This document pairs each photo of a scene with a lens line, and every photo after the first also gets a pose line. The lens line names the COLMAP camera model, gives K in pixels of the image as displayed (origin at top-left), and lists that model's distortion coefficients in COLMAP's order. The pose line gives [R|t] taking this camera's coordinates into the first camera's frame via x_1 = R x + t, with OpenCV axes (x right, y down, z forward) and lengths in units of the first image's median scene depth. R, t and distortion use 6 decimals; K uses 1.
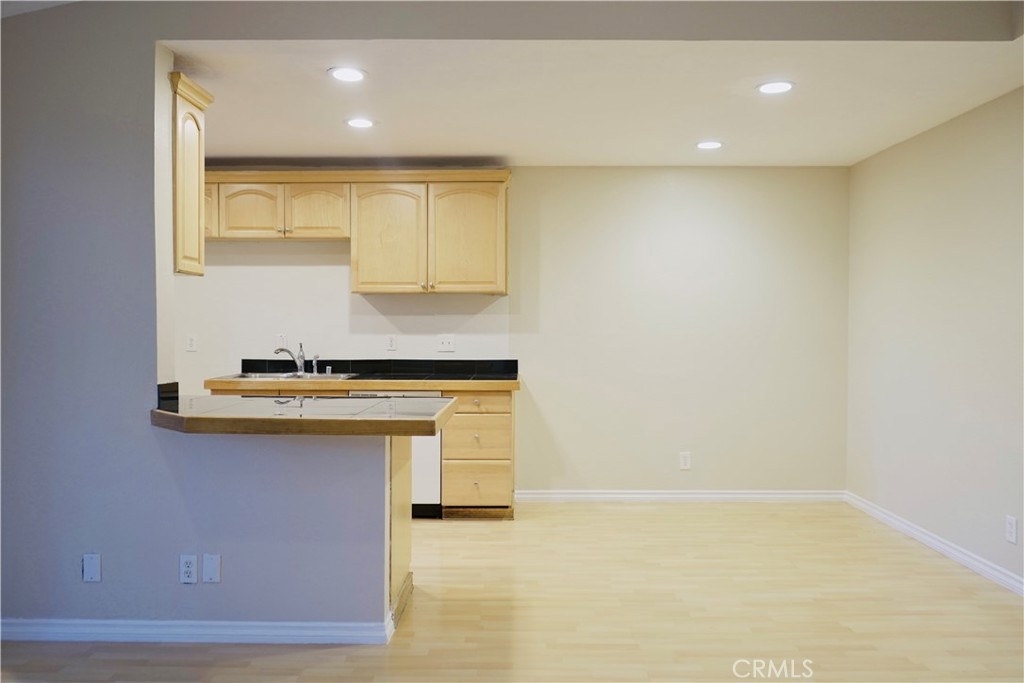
lens RADIAL K [[814.2, 0, 512.1], [0, 814.2, 343.2], [0, 0, 1]] dist [-0.018590, 0.018440]
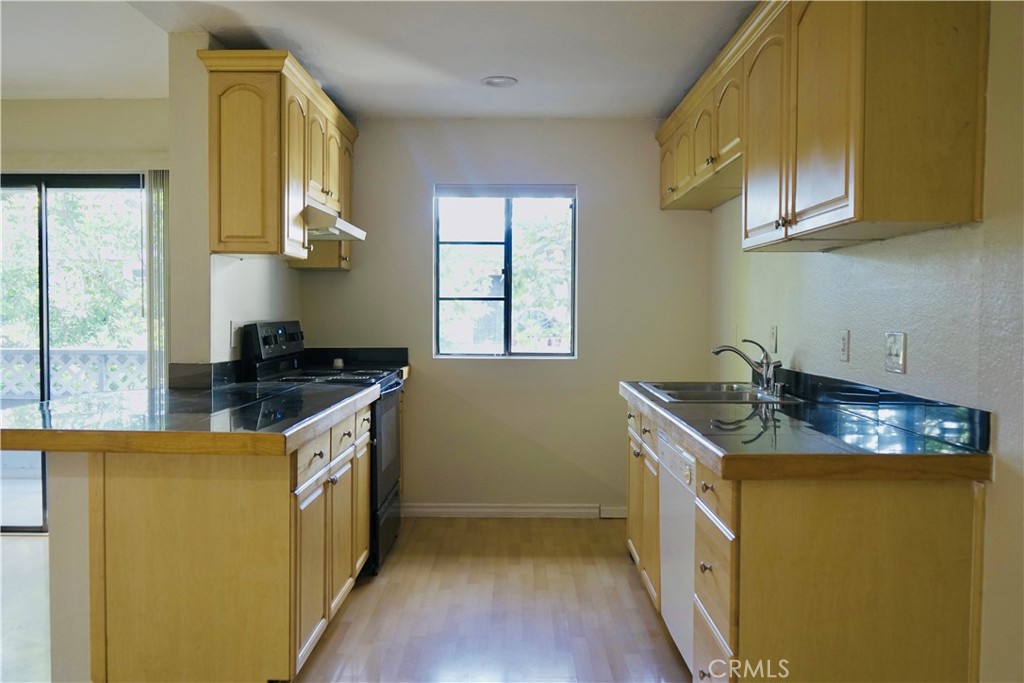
lens RADIAL K [[814.2, 0, 512.1], [0, 814.2, 343.2], [0, 0, 1]] dist [-0.018590, 0.018440]
pose [[0.012169, 0.041009, -0.999085, 0.372258], [-0.029620, 0.998735, 0.040634, -0.018451], [0.999487, 0.029098, 0.013369, 0.865239]]
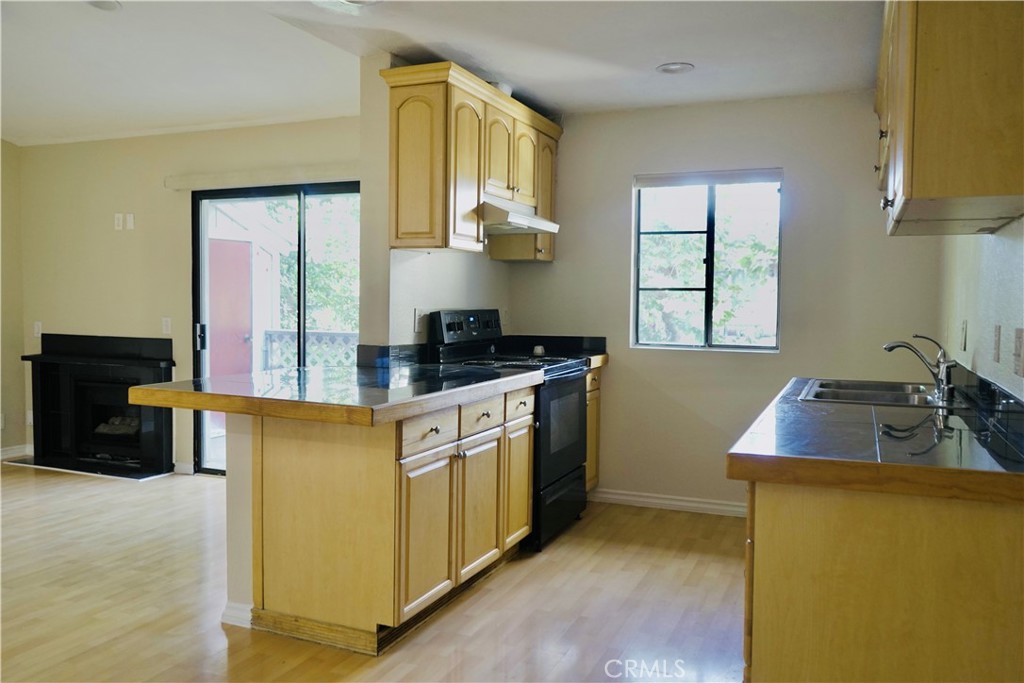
lens RADIAL K [[814.2, 0, 512.1], [0, 814.2, 343.2], [0, 0, 1]] dist [-0.018590, 0.018440]
pose [[-0.370968, 0.047456, -0.927432, 0.363706], [-0.032974, 0.997391, 0.064225, -0.022026], [0.928060, 0.054406, -0.368435, 1.005706]]
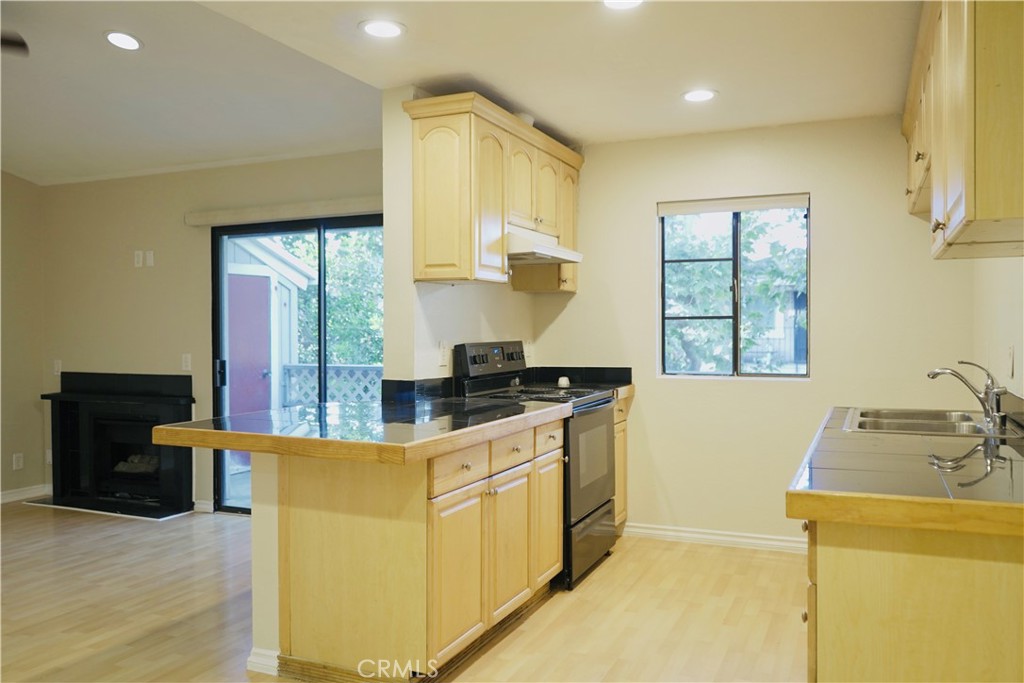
lens RADIAL K [[814.2, 0, 512.1], [0, 814.2, 343.2], [0, 0, 1]] dist [-0.018590, 0.018440]
pose [[-0.384763, 0.018734, -0.922825, 0.354878], [-0.017275, 0.999473, 0.027493, -0.022769], [0.922854, 0.026520, -0.384236, 0.988229]]
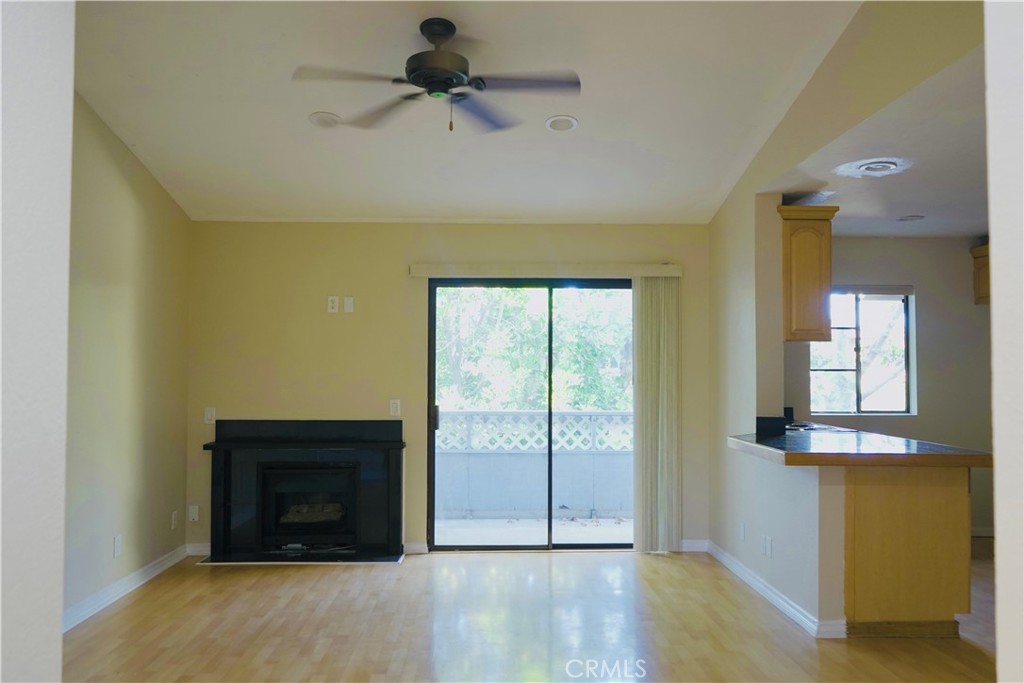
lens RADIAL K [[814.2, 0, 512.1], [0, 814.2, 343.2], [0, 0, 1]] dist [-0.018590, 0.018440]
pose [[0.050680, -0.039190, -0.997946, 0.642099], [-0.027172, 0.998806, -0.040604, -0.007351], [0.998345, 0.029174, 0.049554, 0.282620]]
